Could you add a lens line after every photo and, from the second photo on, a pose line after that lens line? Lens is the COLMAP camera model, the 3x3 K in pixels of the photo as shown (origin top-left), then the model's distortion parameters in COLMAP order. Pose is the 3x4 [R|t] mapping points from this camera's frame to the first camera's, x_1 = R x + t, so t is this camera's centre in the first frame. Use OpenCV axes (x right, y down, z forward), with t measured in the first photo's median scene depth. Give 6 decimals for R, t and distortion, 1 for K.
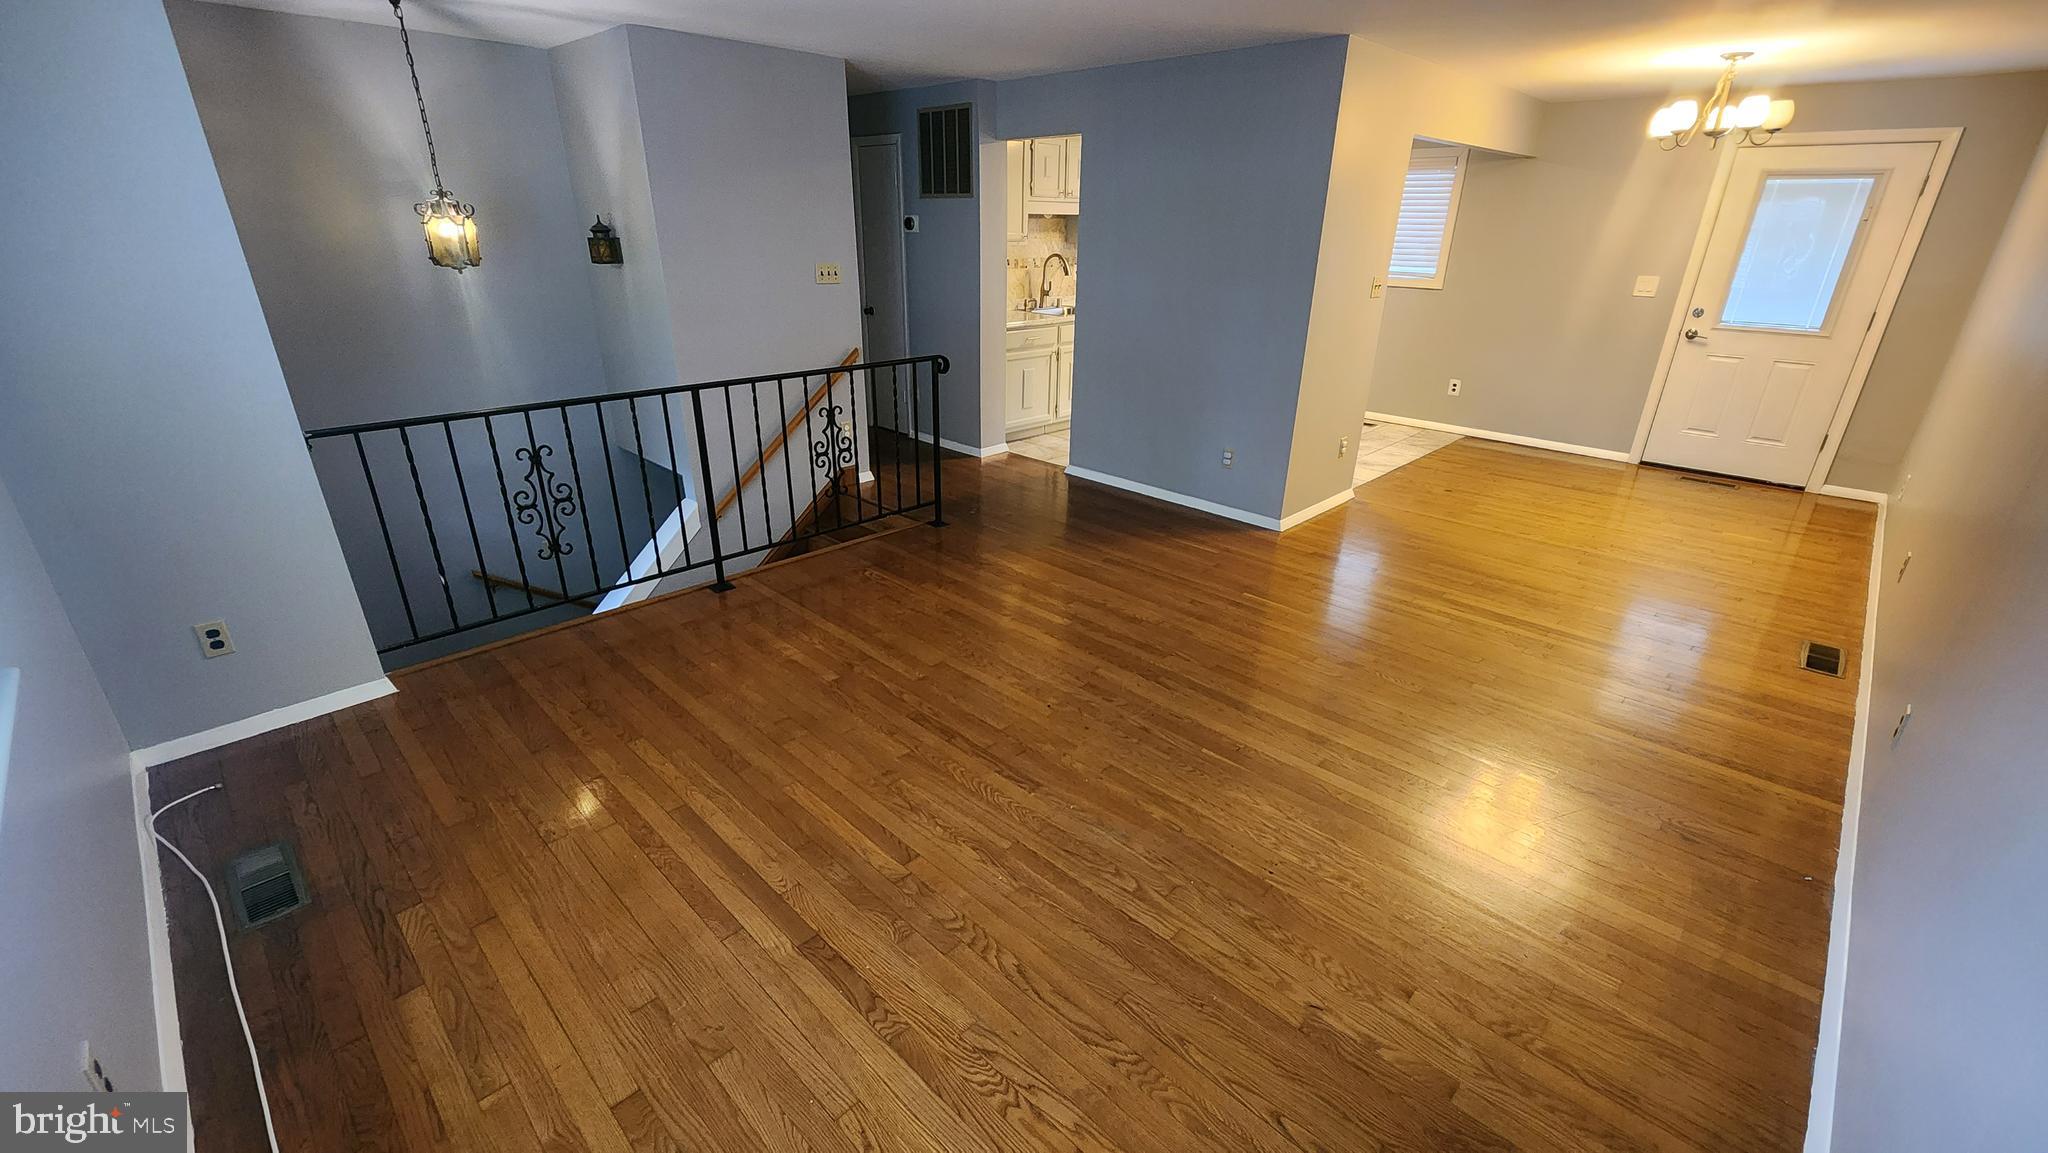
lens RADIAL K [[841.4, 0, 1023.5], [0, 841.4, 583.0], [0, 0, 1]] dist [-0.000110, -0.000155]
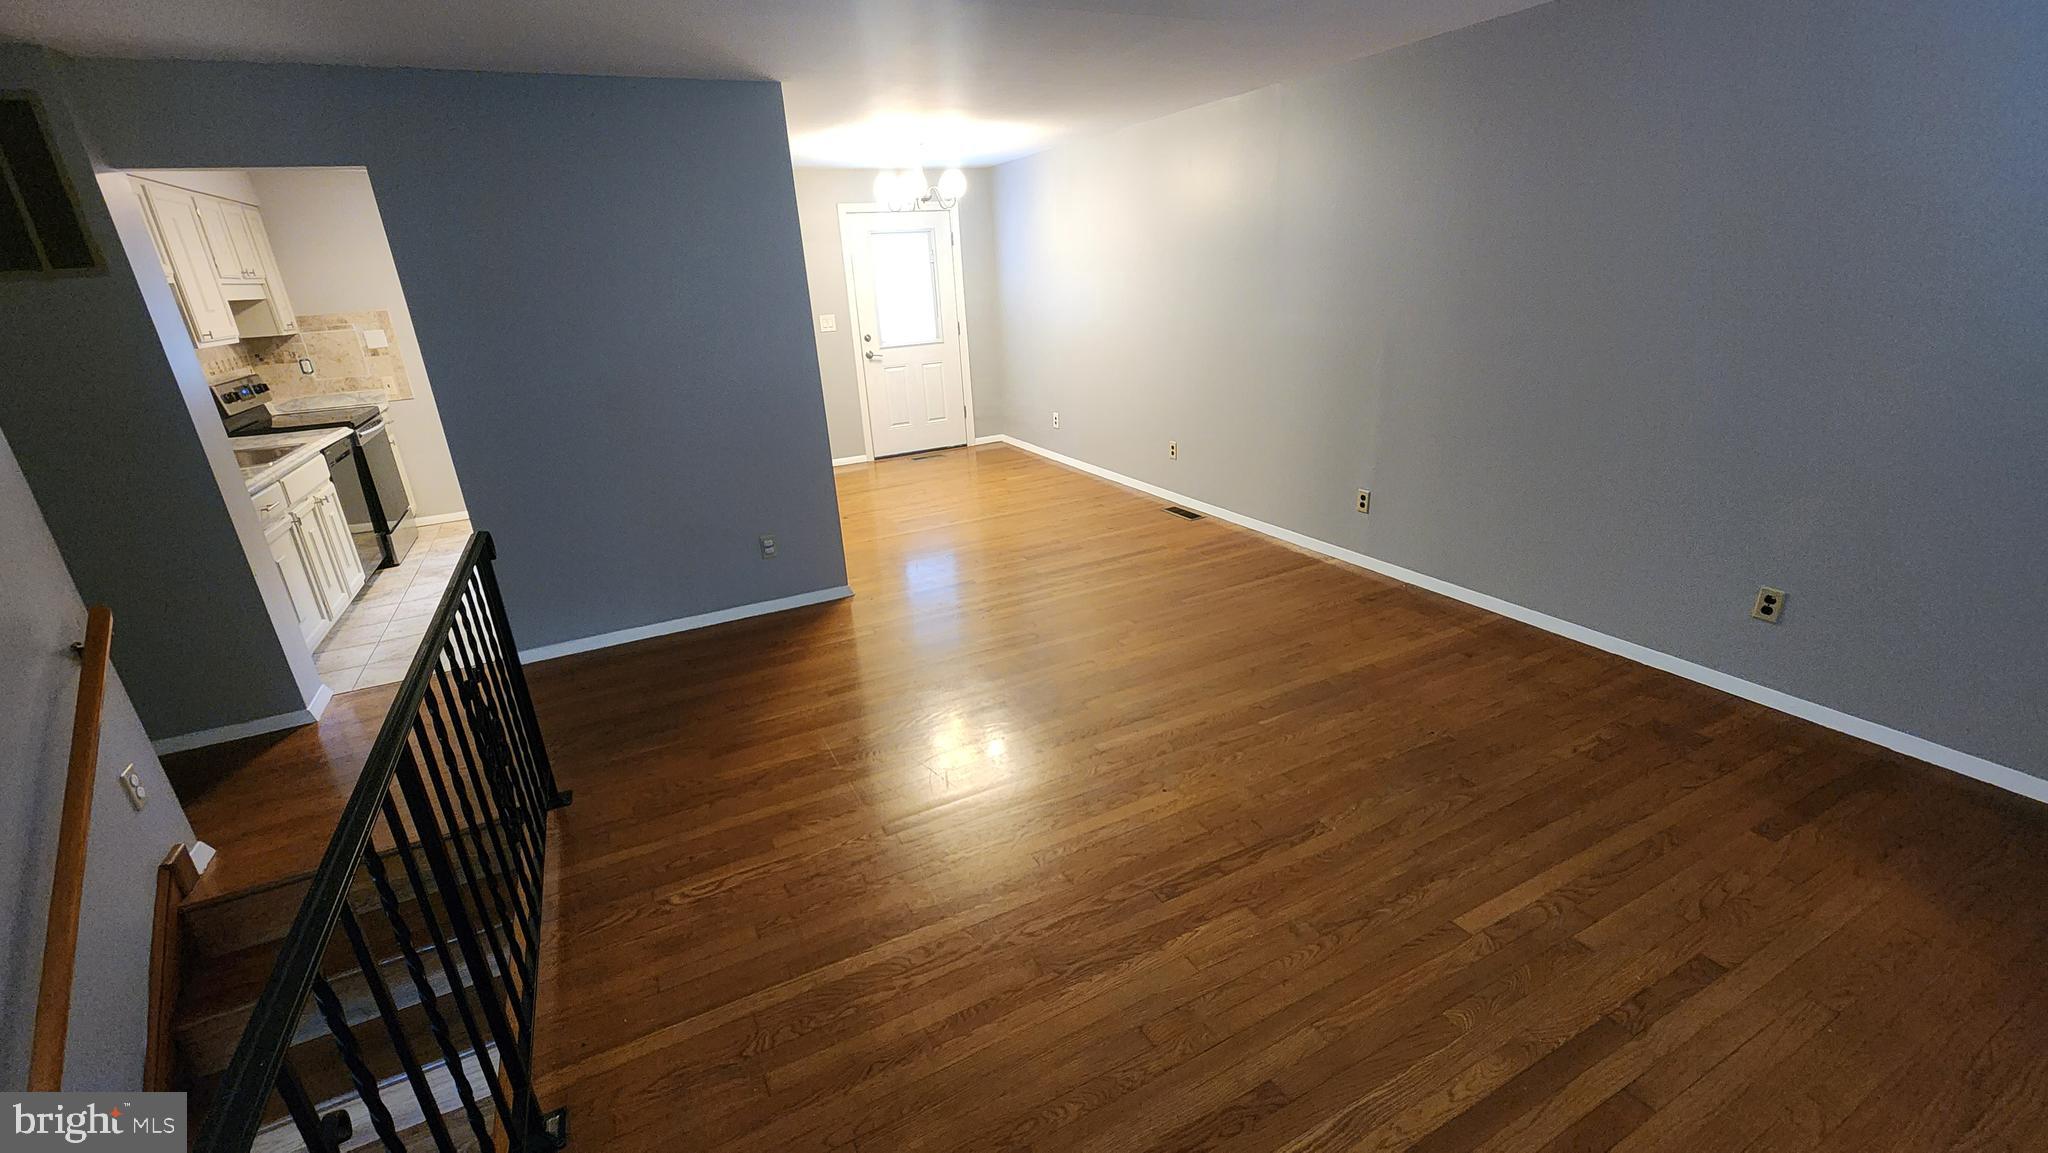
lens RADIAL K [[841.4, 0, 1023.5], [0, 841.4, 583.0], [0, 0, 1]] dist [-0.000110, -0.000155]
pose [[0.324693, -0.360532, 0.874409, -0.401685], [0.427099, 0.880762, 0.204558, -0.164161], [-0.843896, 0.307041, 0.439960, 0.374322]]
